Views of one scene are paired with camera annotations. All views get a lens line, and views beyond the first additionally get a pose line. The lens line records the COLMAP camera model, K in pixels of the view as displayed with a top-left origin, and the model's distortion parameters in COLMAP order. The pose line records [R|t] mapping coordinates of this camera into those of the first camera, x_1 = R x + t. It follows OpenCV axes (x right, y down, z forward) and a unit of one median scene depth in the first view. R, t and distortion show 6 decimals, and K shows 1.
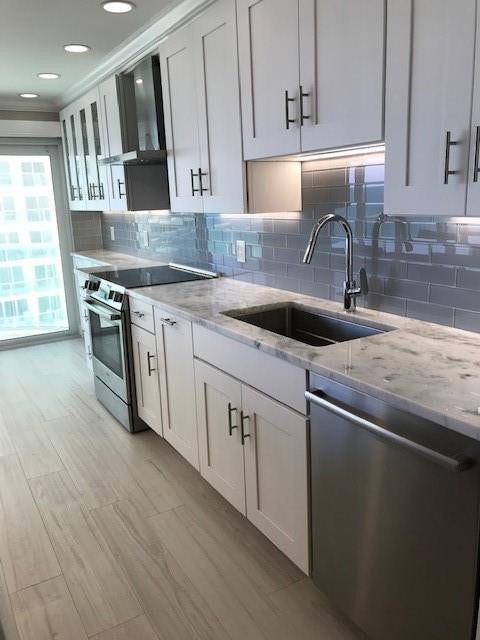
lens RADIAL K [[534.8, 0, 228.2], [0, 534.8, 320.7], [0, 0, 1]] dist [0.044923, -0.020190]
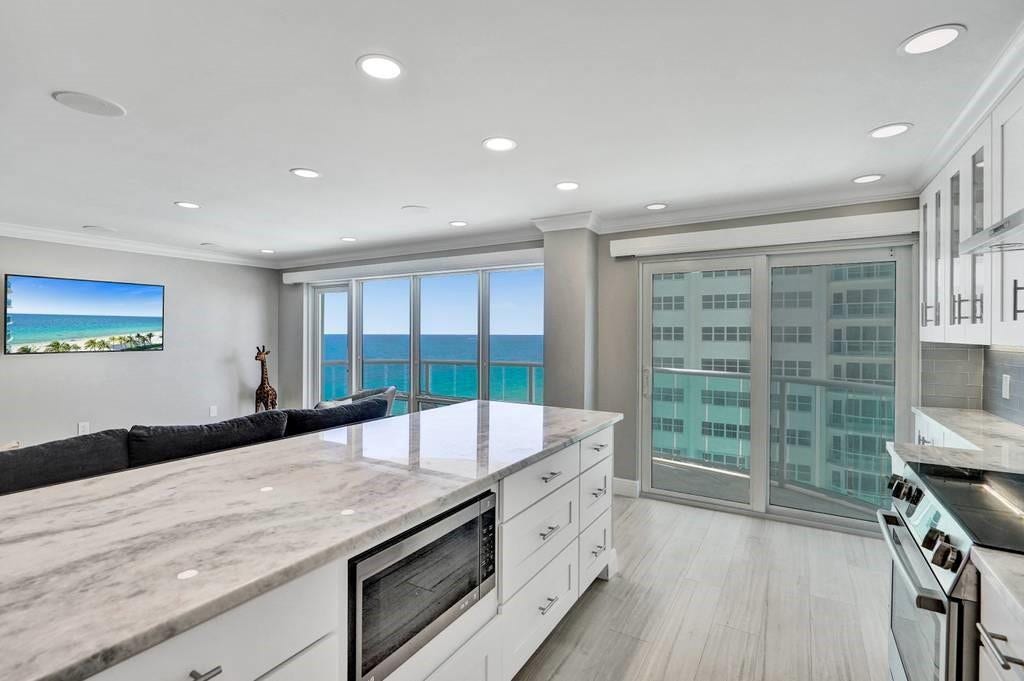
lens RADIAL K [[465.6, 0, 523.6], [0, 465.6, 337.1], [0, 0, 1]] dist [-0.000484, -0.001337]
pose [[0.485189, 0.051634, -0.872884, -0.057915], [-0.224706, 0.972093, -0.067399, -0.093450], [0.845044, 0.228844, 0.483251, 0.465147]]
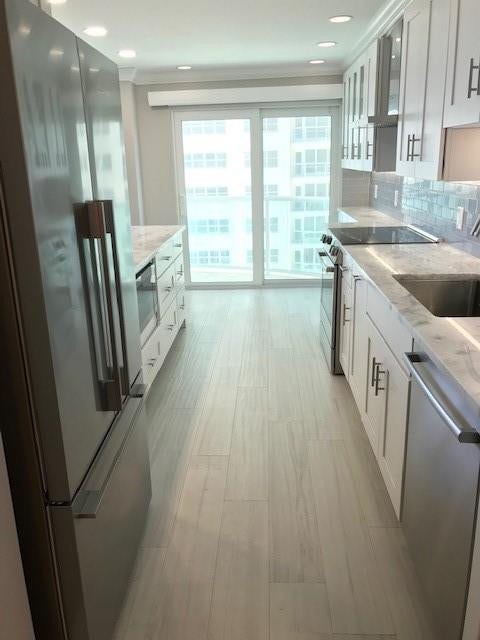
lens RADIAL K [[534.8, 0, 233.9], [0, 534.8, 321.1], [0, 0, 1]] dist [0.044923, -0.020190]
pose [[0.835688, 0.175536, -0.520397, 0.193386], [-0.129589, 0.983815, 0.123750, -0.011153], [0.533697, -0.035978, 0.844910, -0.051421]]
